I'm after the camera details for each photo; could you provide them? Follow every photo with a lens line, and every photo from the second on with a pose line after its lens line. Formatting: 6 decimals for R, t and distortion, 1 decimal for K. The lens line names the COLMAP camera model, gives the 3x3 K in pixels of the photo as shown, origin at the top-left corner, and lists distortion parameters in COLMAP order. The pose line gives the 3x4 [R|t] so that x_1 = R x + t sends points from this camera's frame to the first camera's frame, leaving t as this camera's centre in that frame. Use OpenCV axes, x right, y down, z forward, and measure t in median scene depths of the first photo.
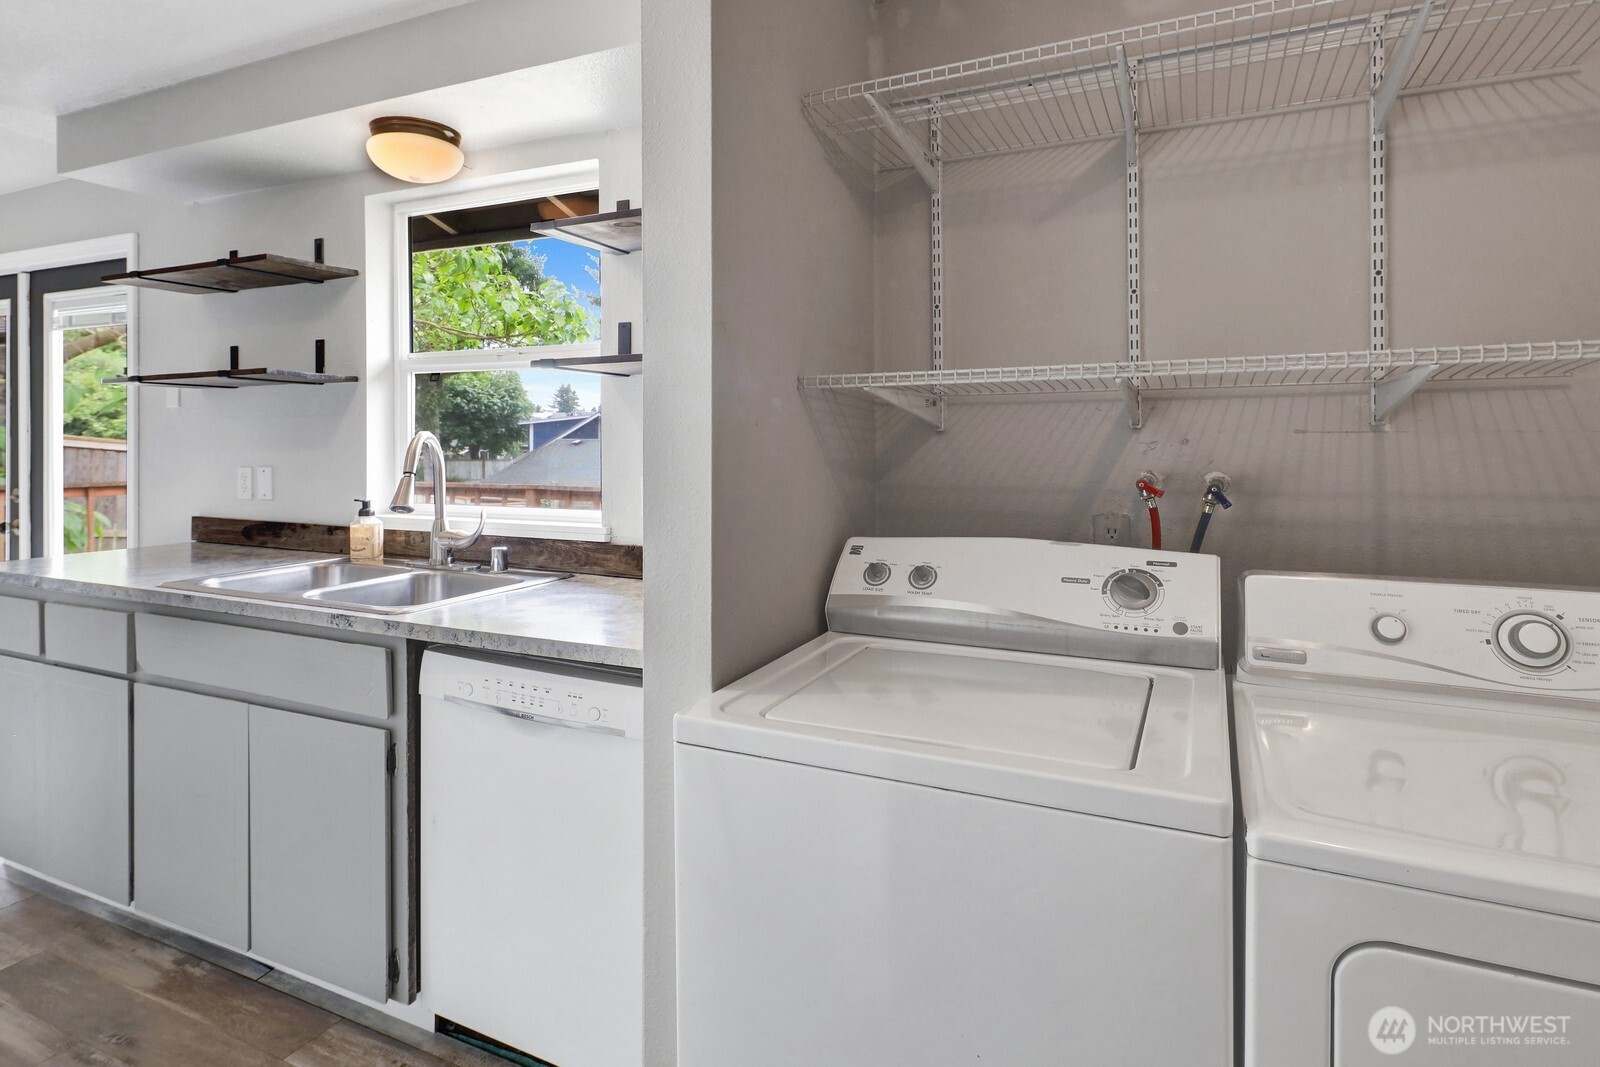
lens RADIAL K [[801.3, 0, 779.7], [0, 801.3, 428.1], [0, 0, 1]] dist [0.006657, -0.004239]
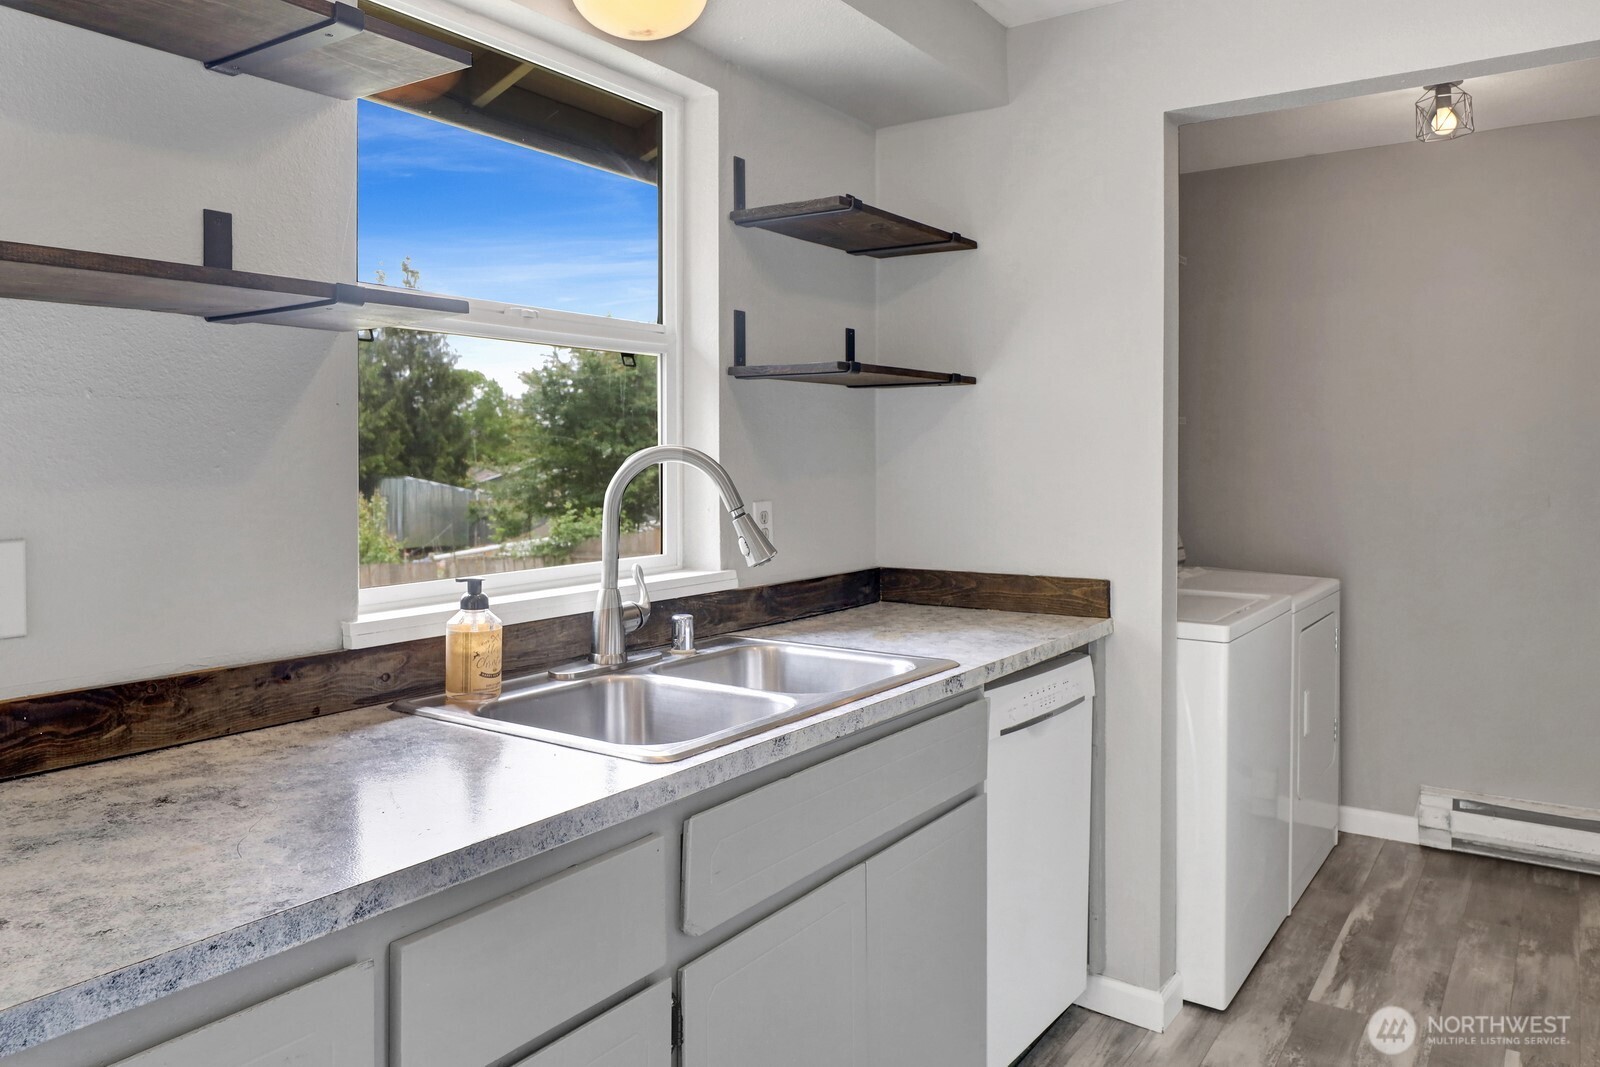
lens RADIAL K [[1110.7, 0, 798.8], [0, 1110.7, 460.0], [0, 0, 1]] dist [0.000719, -0.005484]
pose [[0.199796, -0.000398, 0.979837, -1.250032], [-0.005211, 0.999985, 0.001468, 0.014314], [-0.979824, -0.005399, 0.199791, 0.706800]]
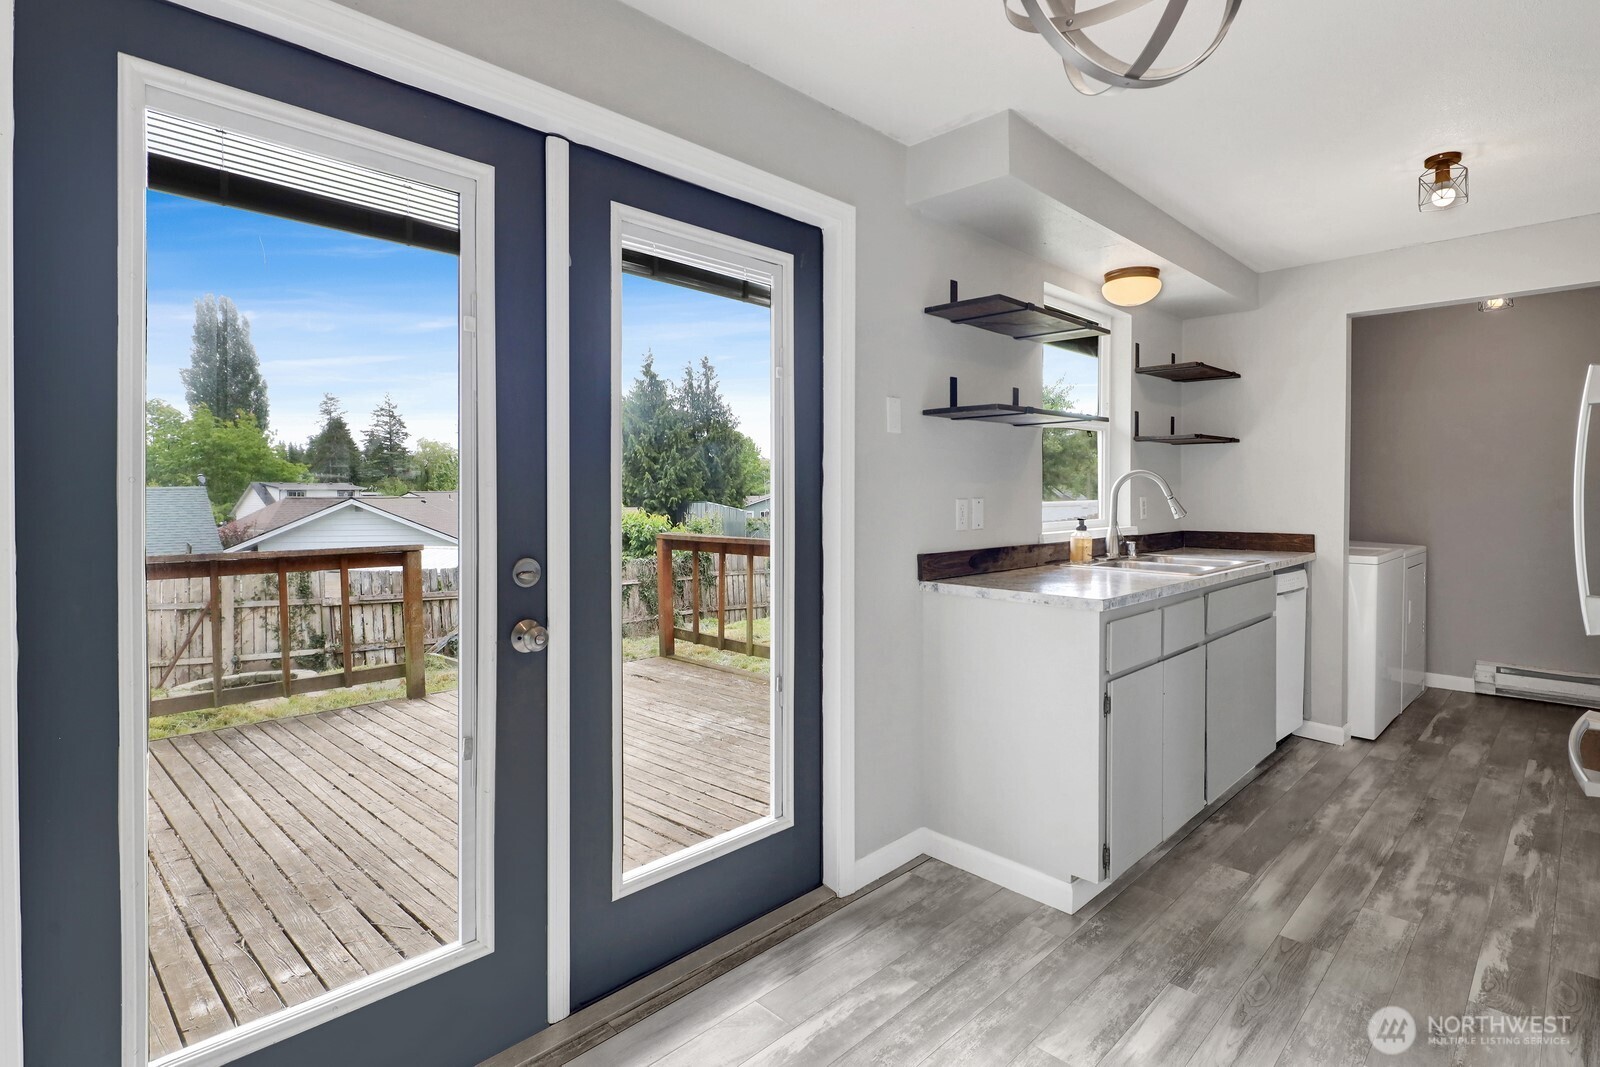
lens RADIAL K [[801.3, 0, 785.4], [0, 801.3, 499.2], [0, 0, 1]] dist [0.006657, -0.004239]
pose [[0.374277, -0.006541, 0.927294, -2.093421], [-0.006336, 0.999934, 0.009610, 0.050200], [-0.927295, -0.009472, 0.374211, 1.025883]]
